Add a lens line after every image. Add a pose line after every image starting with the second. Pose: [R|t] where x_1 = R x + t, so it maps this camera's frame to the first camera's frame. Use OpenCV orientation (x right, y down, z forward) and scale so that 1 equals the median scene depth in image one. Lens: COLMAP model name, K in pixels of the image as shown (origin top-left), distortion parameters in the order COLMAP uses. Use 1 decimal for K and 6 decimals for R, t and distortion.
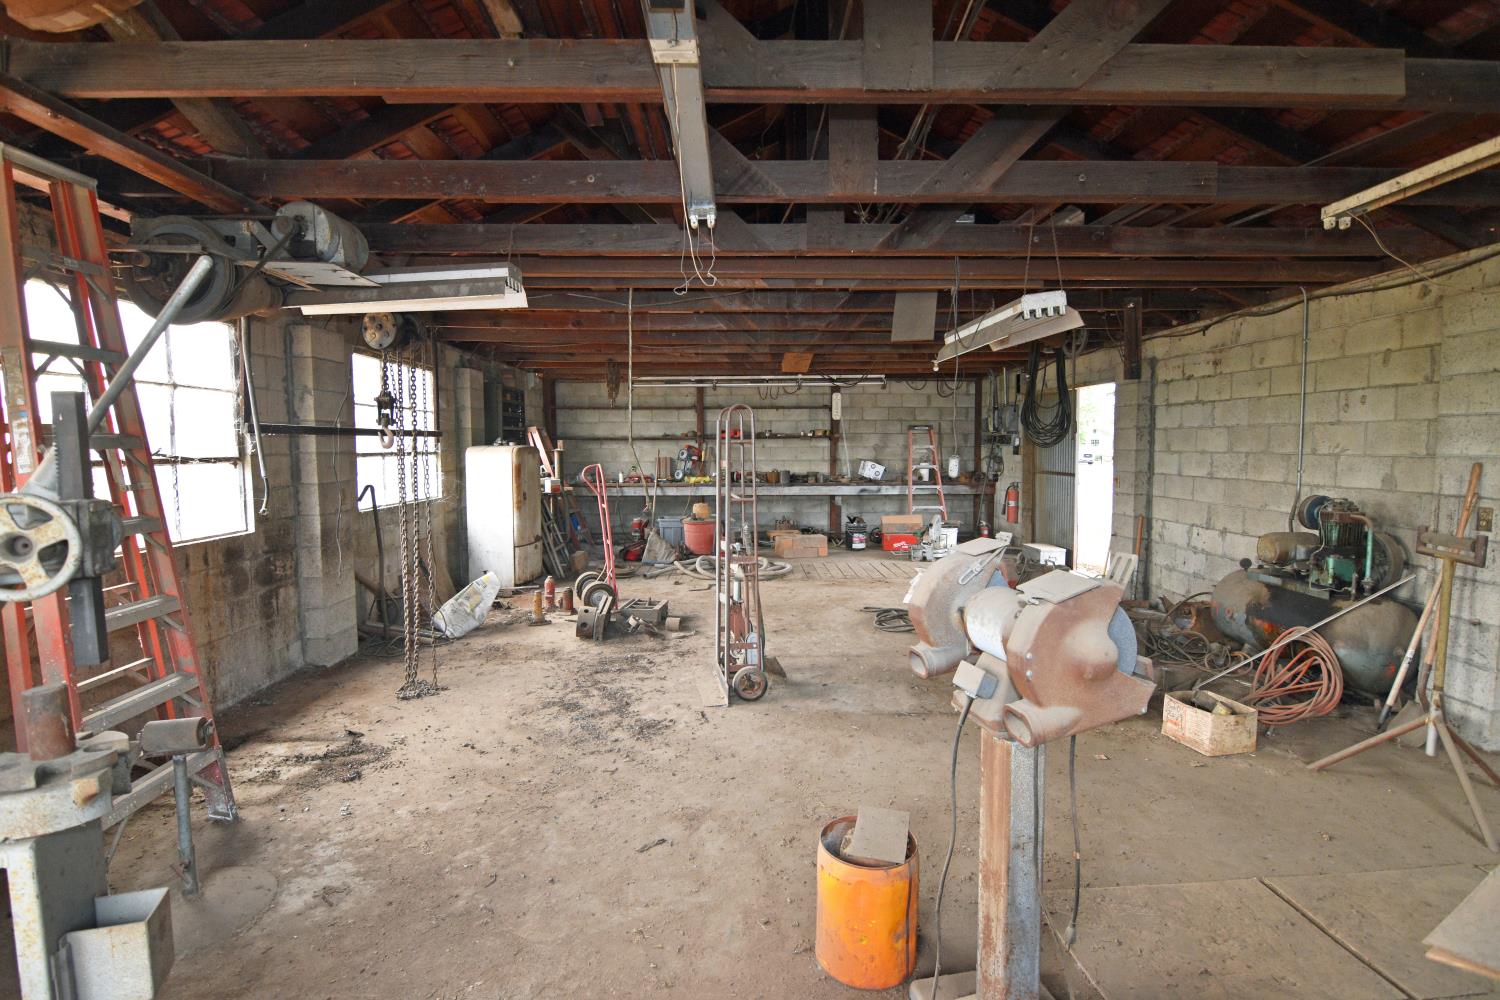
lens RADIAL K [[728.3, 0, 753.4], [0, 728.3, 492.7], [0, 0, 1]] dist [-0.010962, -0.013288]
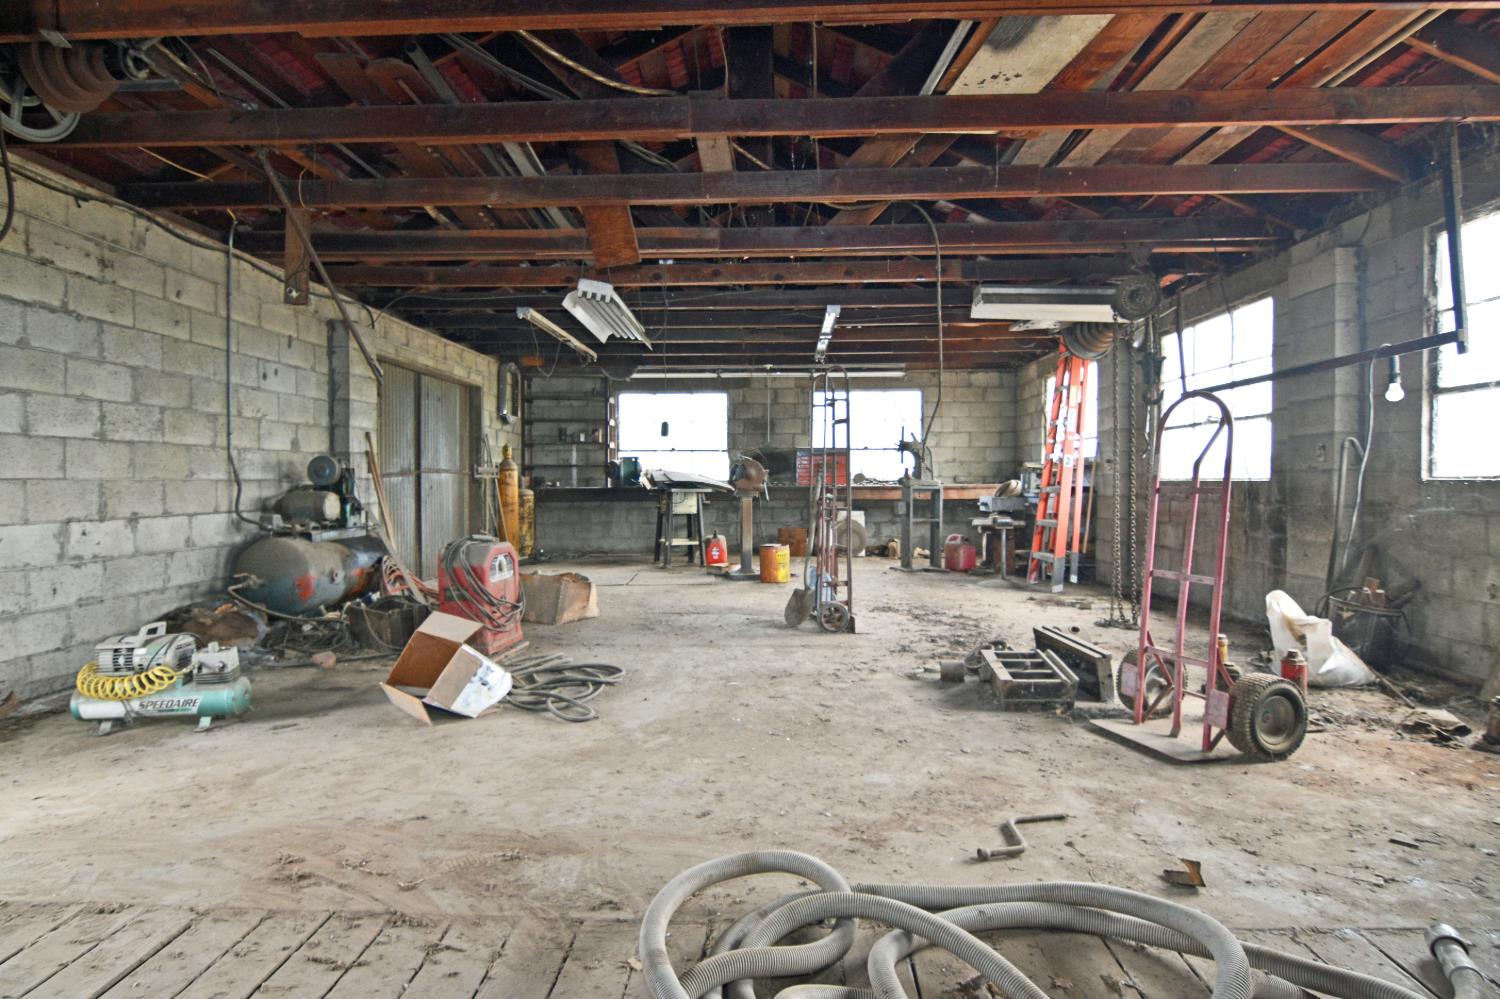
lens RADIAL K [[728.3, 0, 753.4], [0, 728.3, 492.2], [0, 0, 1]] dist [-0.010962, -0.013288]
pose [[-0.998536, 0.006501, 0.053703, 0.025949], [0.011088, 0.996270, 0.085571, -0.024911], [-0.052946, 0.086041, -0.994884, 1.780111]]
